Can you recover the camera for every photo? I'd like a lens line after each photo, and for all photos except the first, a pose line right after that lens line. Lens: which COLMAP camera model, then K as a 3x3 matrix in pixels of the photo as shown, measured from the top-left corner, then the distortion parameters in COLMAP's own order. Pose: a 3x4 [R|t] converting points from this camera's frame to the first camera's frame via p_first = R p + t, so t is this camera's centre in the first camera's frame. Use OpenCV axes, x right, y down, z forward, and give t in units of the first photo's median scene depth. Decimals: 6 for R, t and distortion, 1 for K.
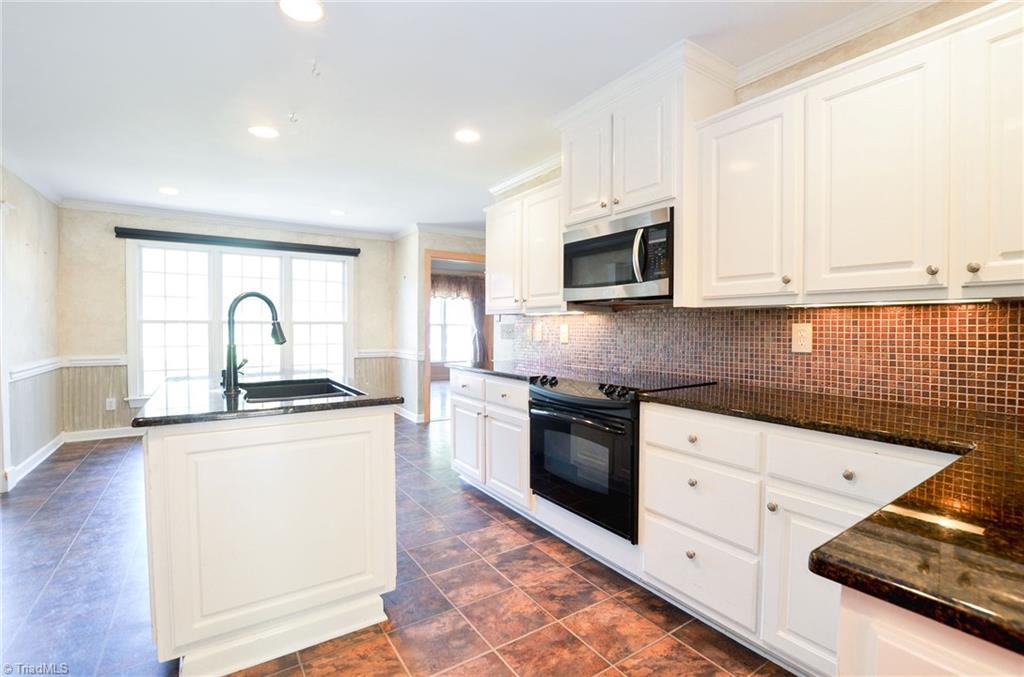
lens RADIAL K [[462.0, 0, 509.4], [0, 462.0, 337.6], [0, 0, 1]] dist [-0.034915, 0.005031]
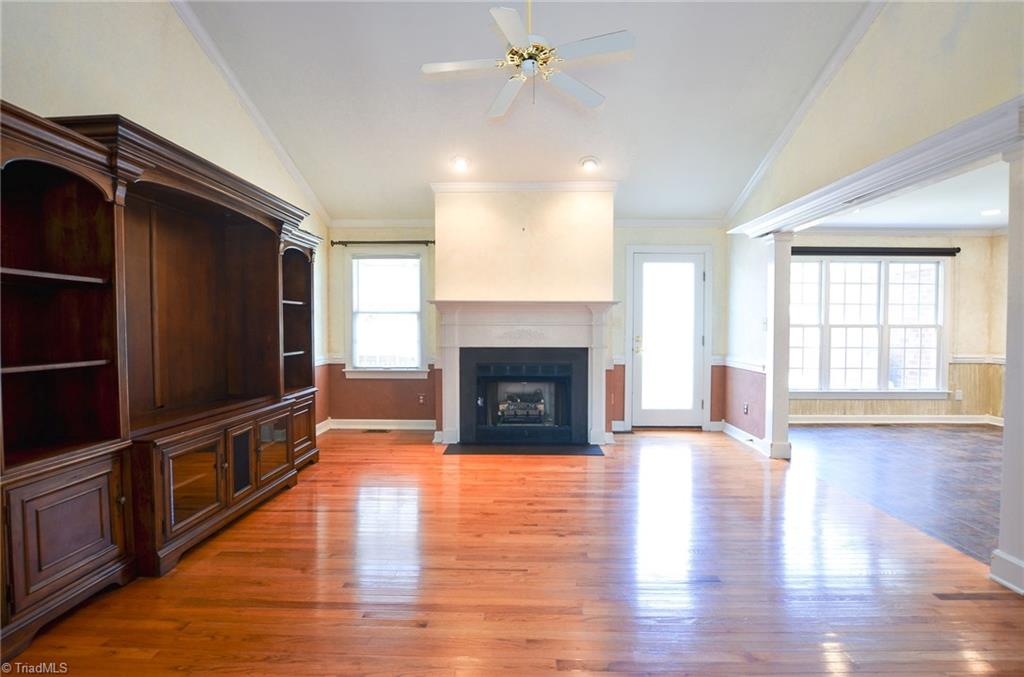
lens RADIAL K [[492.8, 0, 513.4], [0, 492.8, 338.4], [0, 0, 1]] dist [-0.027446, 0.002362]
pose [[0.826402, 0.016053, -0.562851, -1.306524], [-0.017715, 0.999840, 0.002506, 0.013901], [0.562801, 0.007900, 0.826555, -0.818432]]
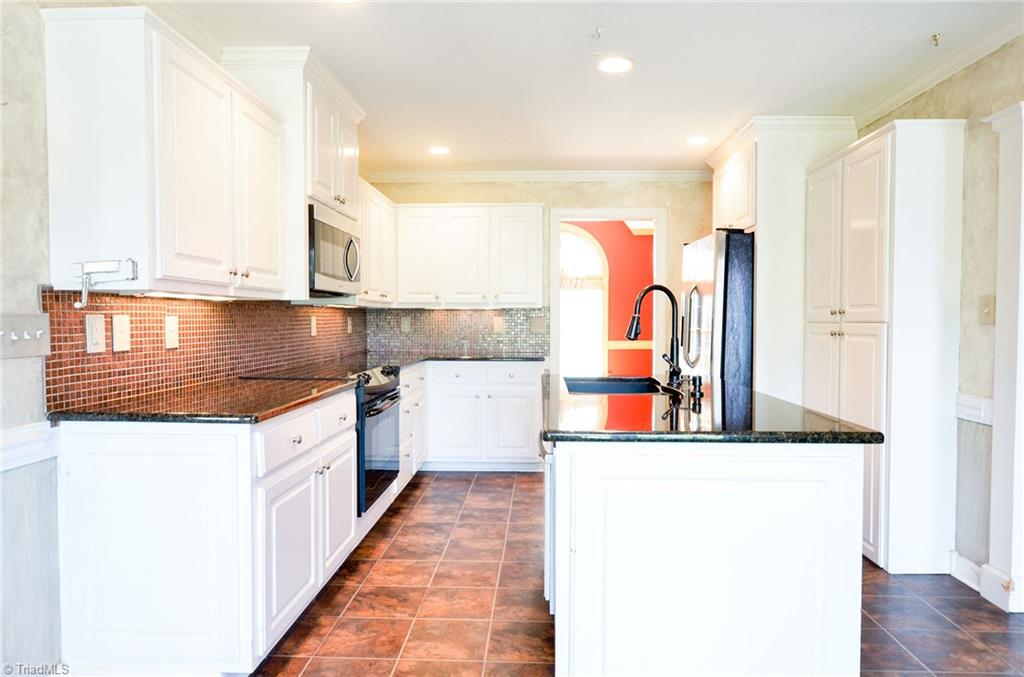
lens RADIAL K [[614.9, 0, 516.8], [0, 614.9, 339.8], [0, 0, 1]] dist [-0.019761, 0.005222]
pose [[-0.810749, -0.018646, 0.585097, -0.865678], [0.015817, 0.998430, 0.053736, -0.045770], [-0.585181, 0.052821, -0.809181, 1.784486]]
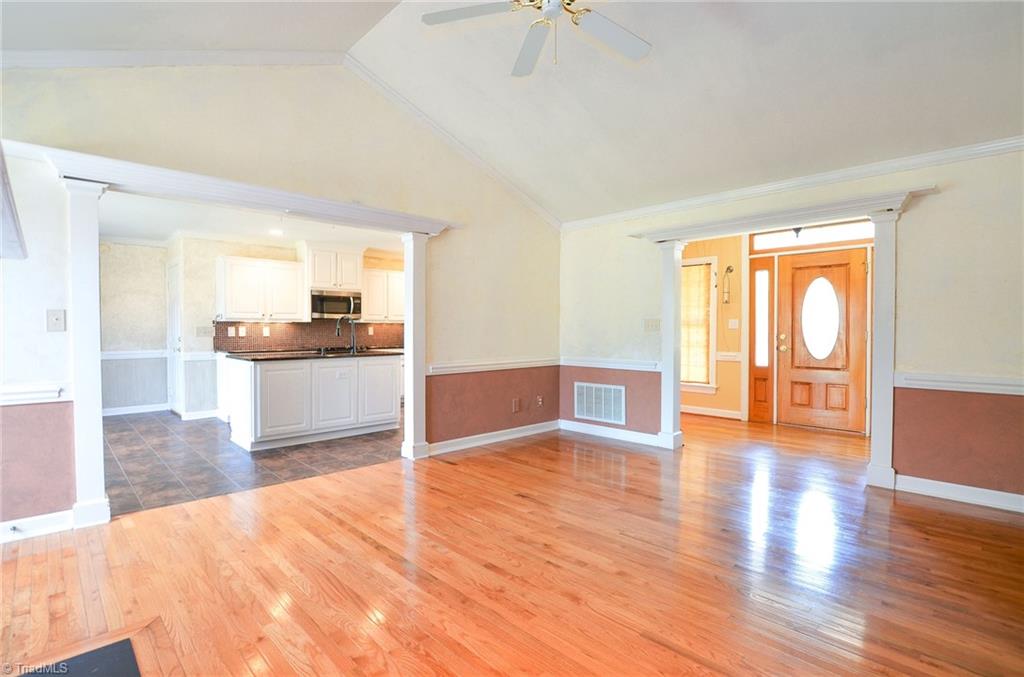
lens RADIAL K [[492.8, 0, 518.1], [0, 492.8, 338.2], [0, 0, 1]] dist [-0.027446, 0.002362]
pose [[-0.196017, -0.020708, 0.980382, -2.865908], [0.022591, 0.999416, 0.025626, -0.015883], [-0.980340, 0.027171, -0.195435, 0.428220]]
